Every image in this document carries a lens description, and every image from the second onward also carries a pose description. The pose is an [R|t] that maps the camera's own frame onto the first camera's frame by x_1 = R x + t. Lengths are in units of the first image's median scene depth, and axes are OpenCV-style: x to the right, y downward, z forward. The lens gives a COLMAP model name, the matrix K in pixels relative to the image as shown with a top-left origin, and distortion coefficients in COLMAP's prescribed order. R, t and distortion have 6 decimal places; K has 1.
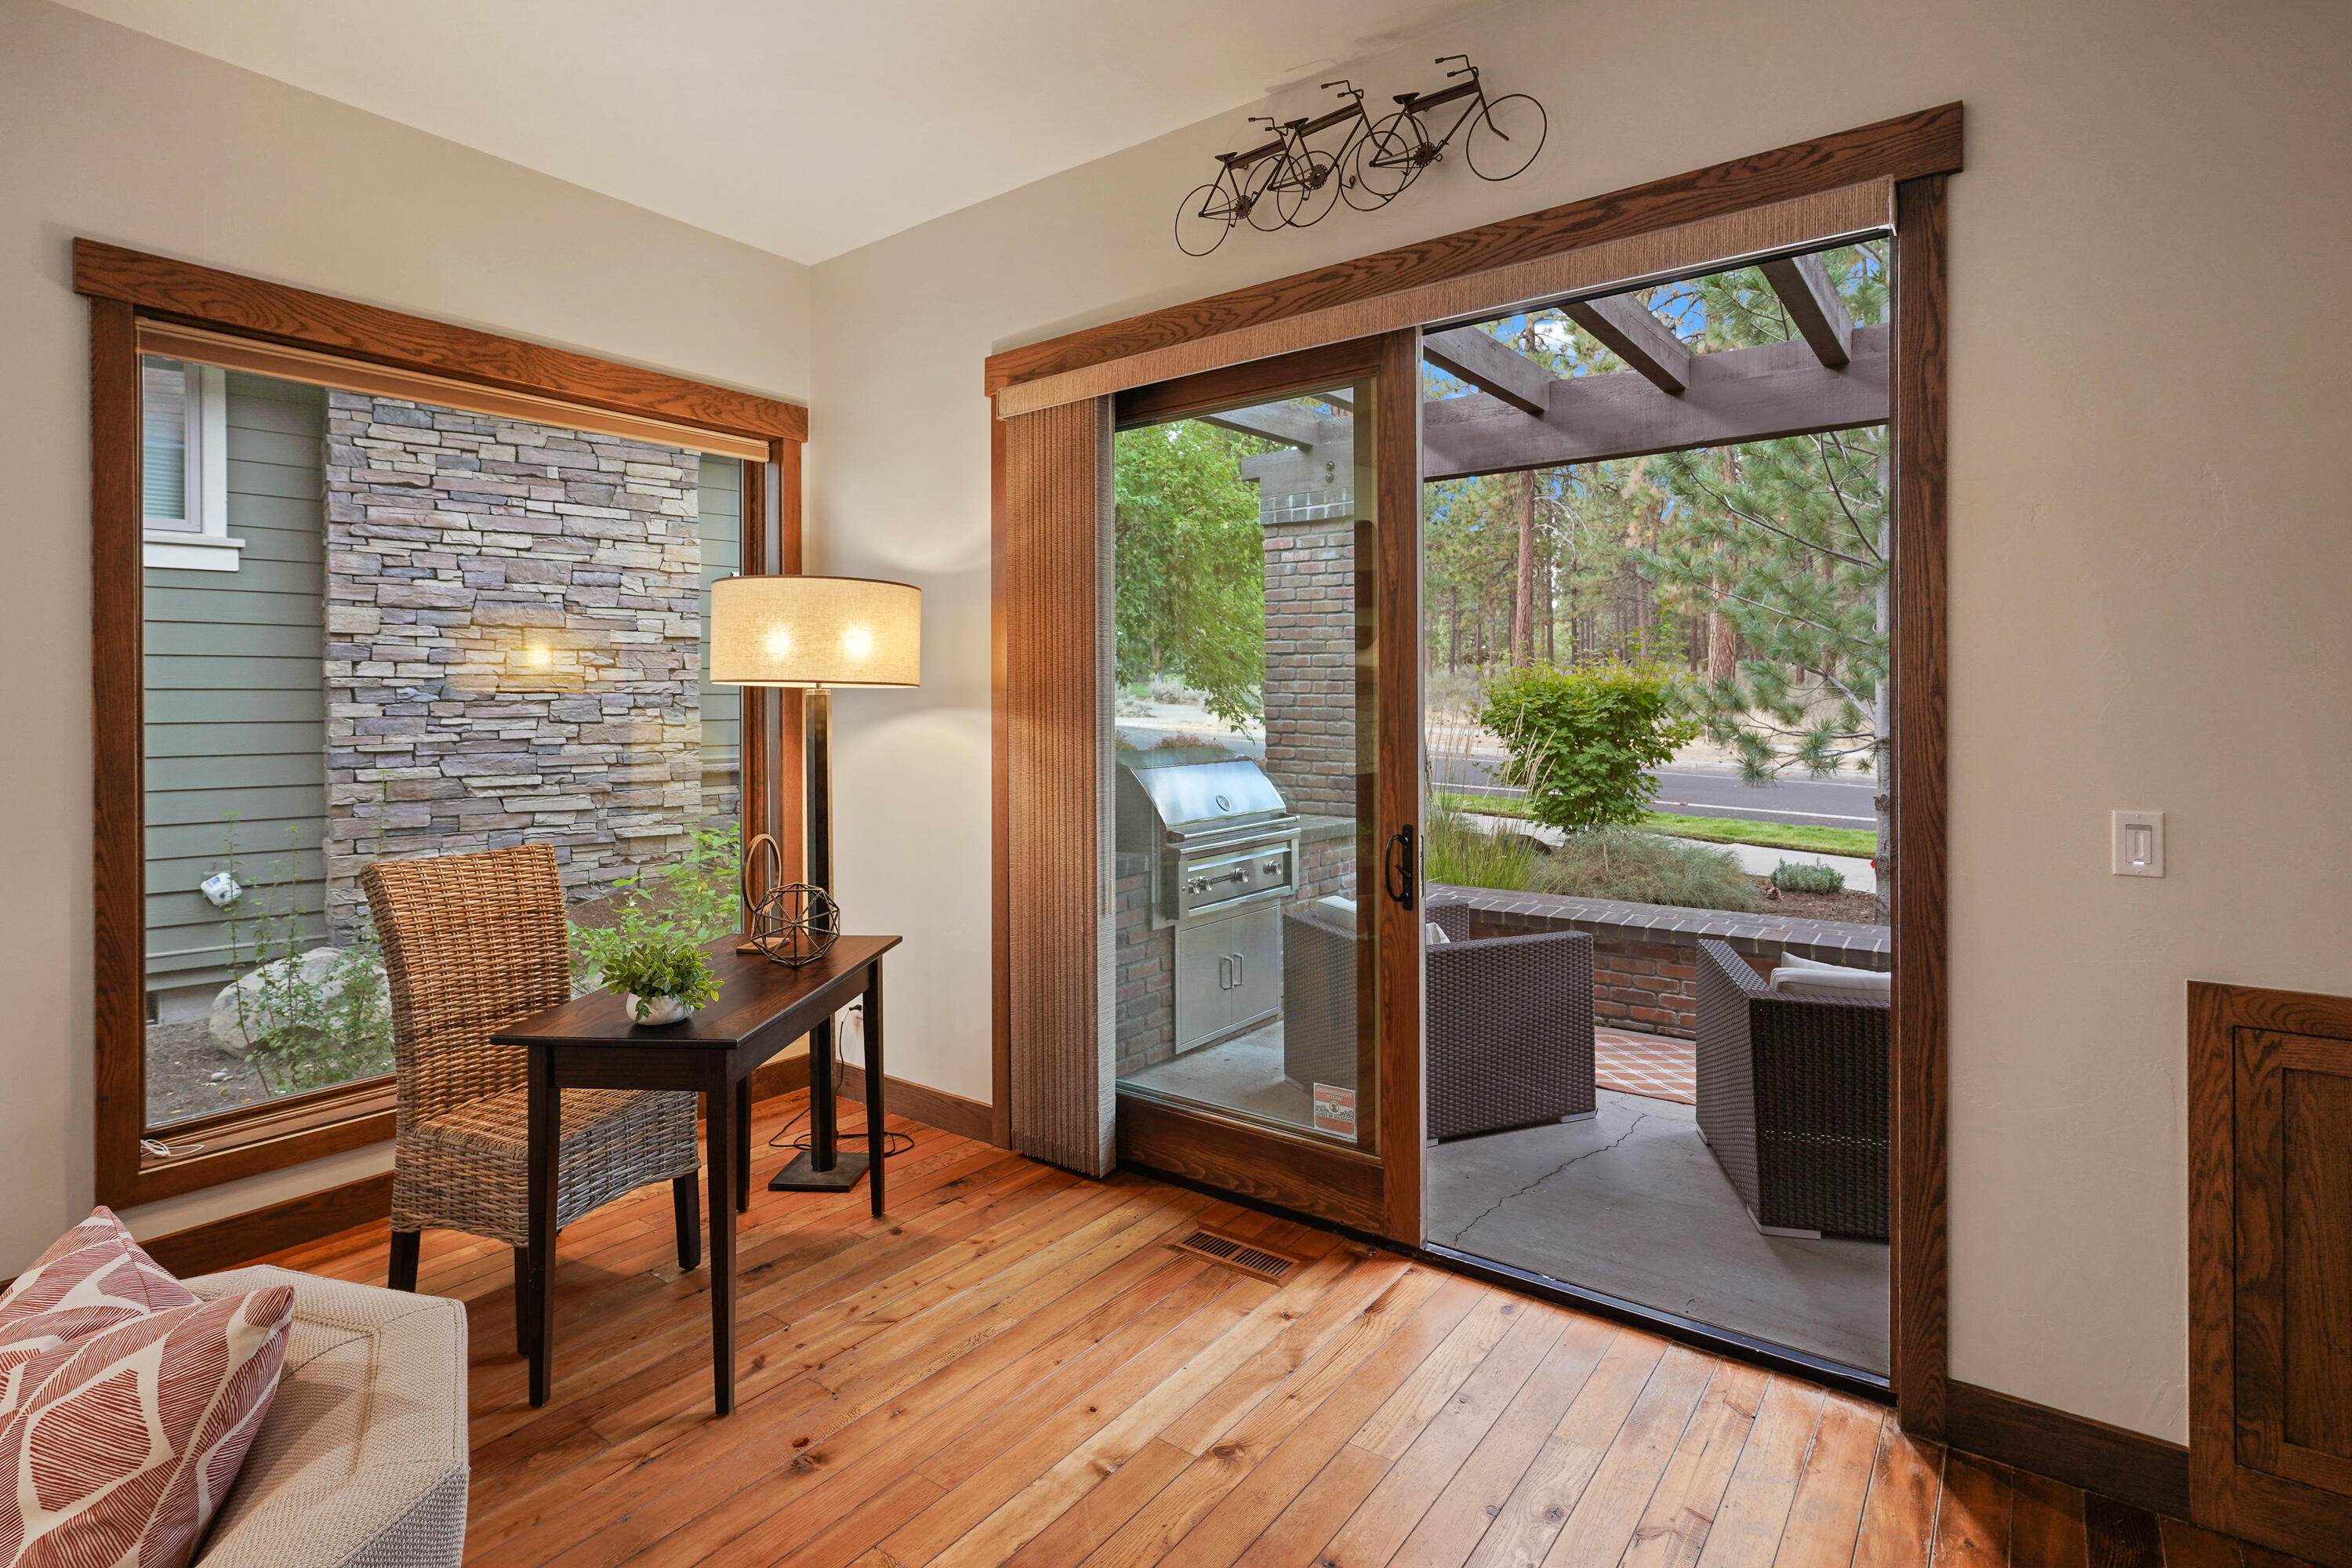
lens RADIAL K [[1154.4, 0, 1190.9], [0, 1154.4, 704.1], [0, 0, 1]] dist [-0.002239, -0.000096]
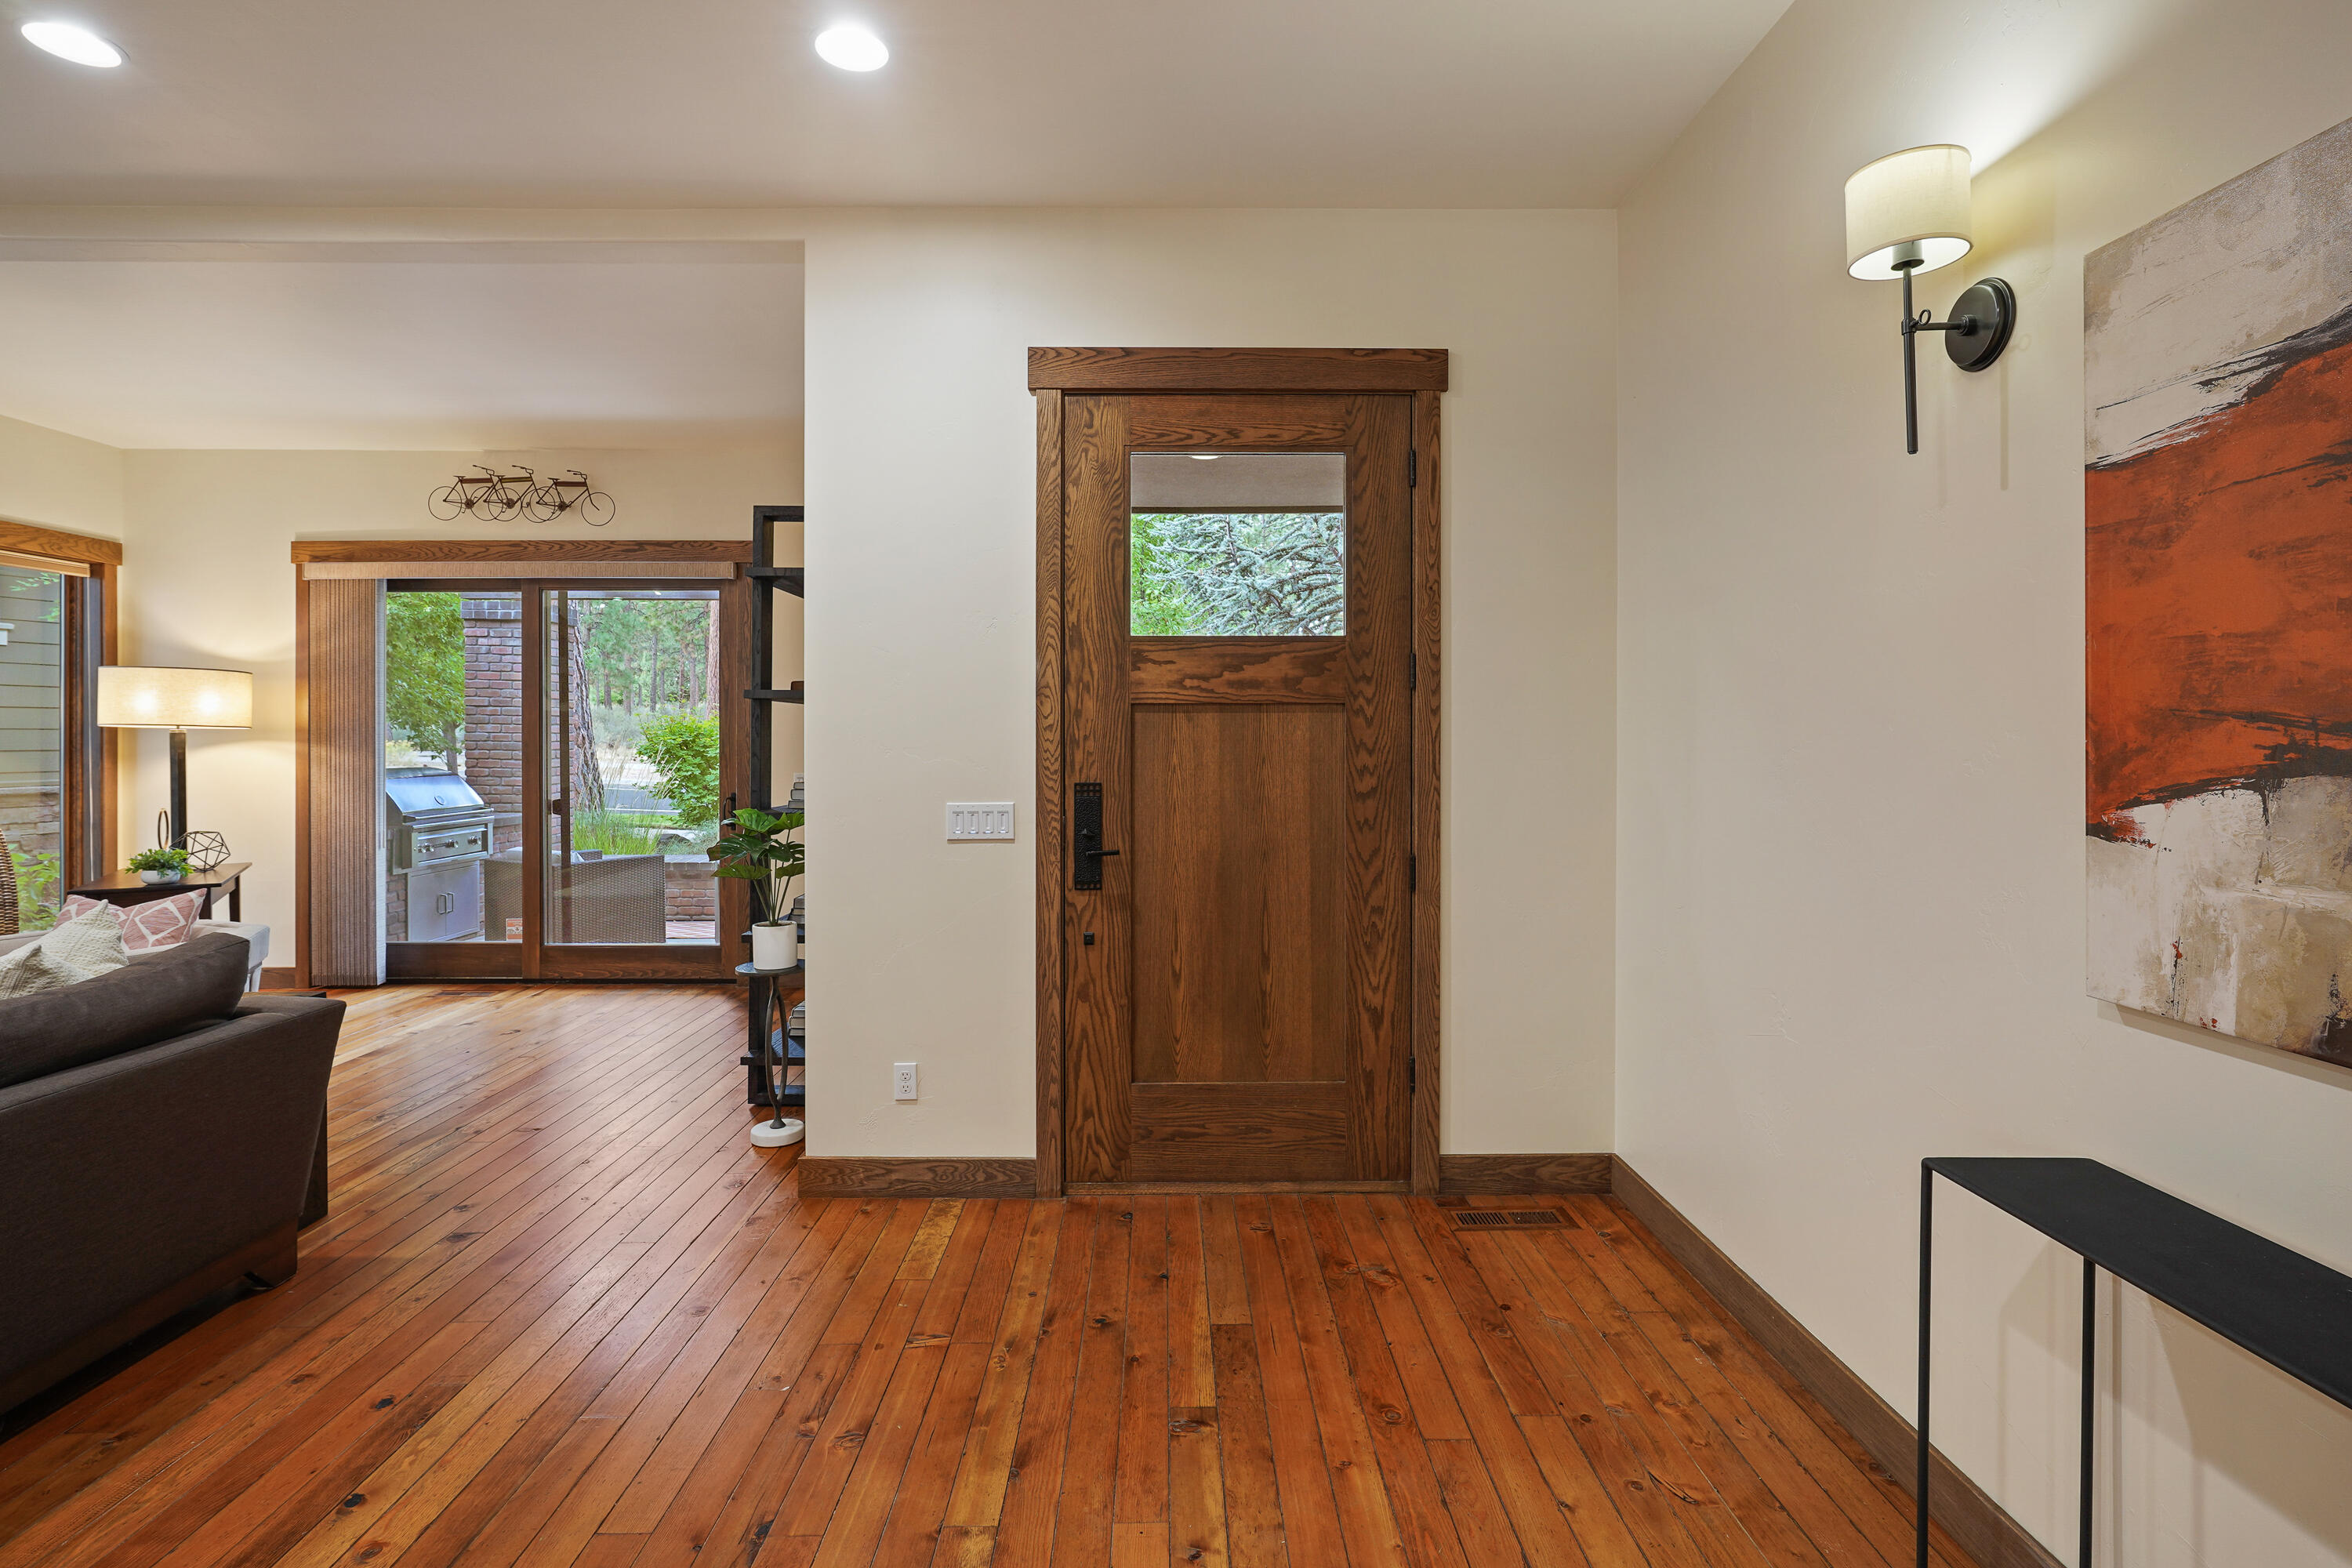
lens RADIAL K [[1137.8, 0, 1177.3], [0, 1137.8, 745.0], [0, 0, 1]] dist [-0.002098, 0.000732]
pose [[0.797208, 0.002049, 0.603701, -0.120936], [-0.003276, 0.999994, 0.000932, 0.003124], [-0.603696, -0.002720, 0.797210, -0.985267]]
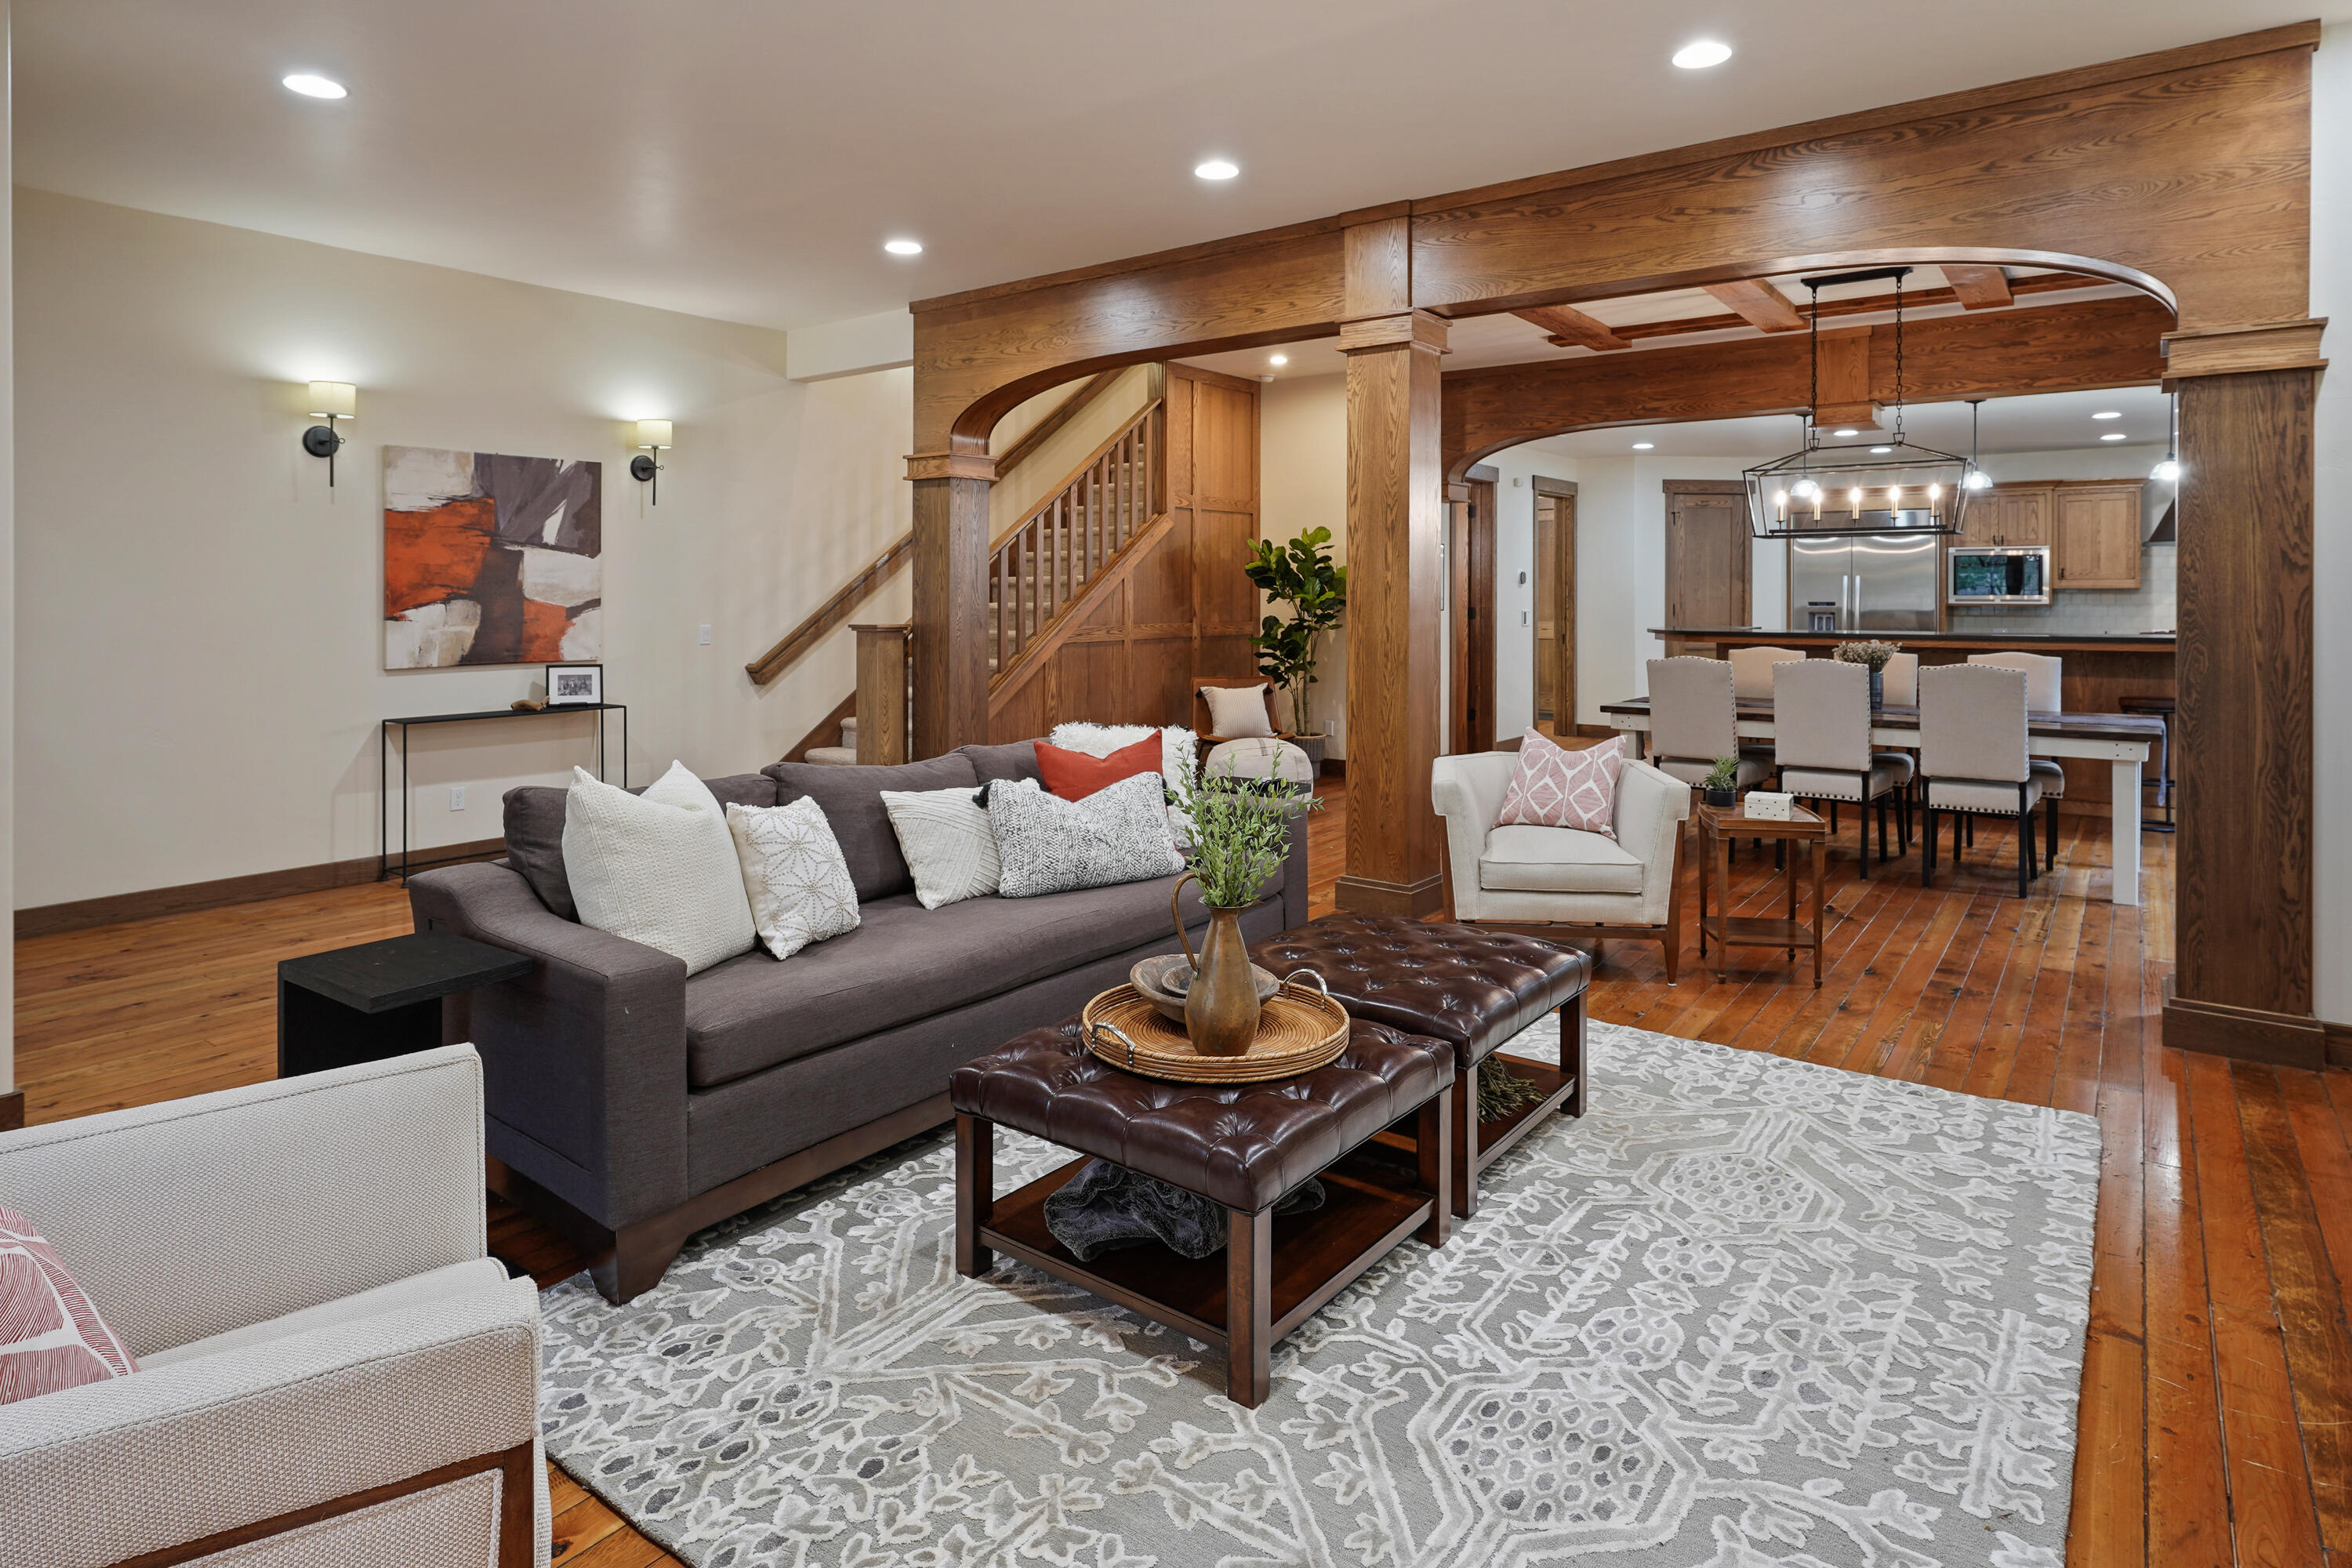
lens RADIAL K [[1289.0, 0, 1187.4], [0, 1289.0, 592.3], [0, 0, 1]] dist [-0.001029, 0.000757]
pose [[-0.999970, 0.007226, -0.002899, -0.519443], [0.007217, 0.999969, 0.003241, 0.003326], [0.002922, 0.003220, -0.999991, 0.529183]]
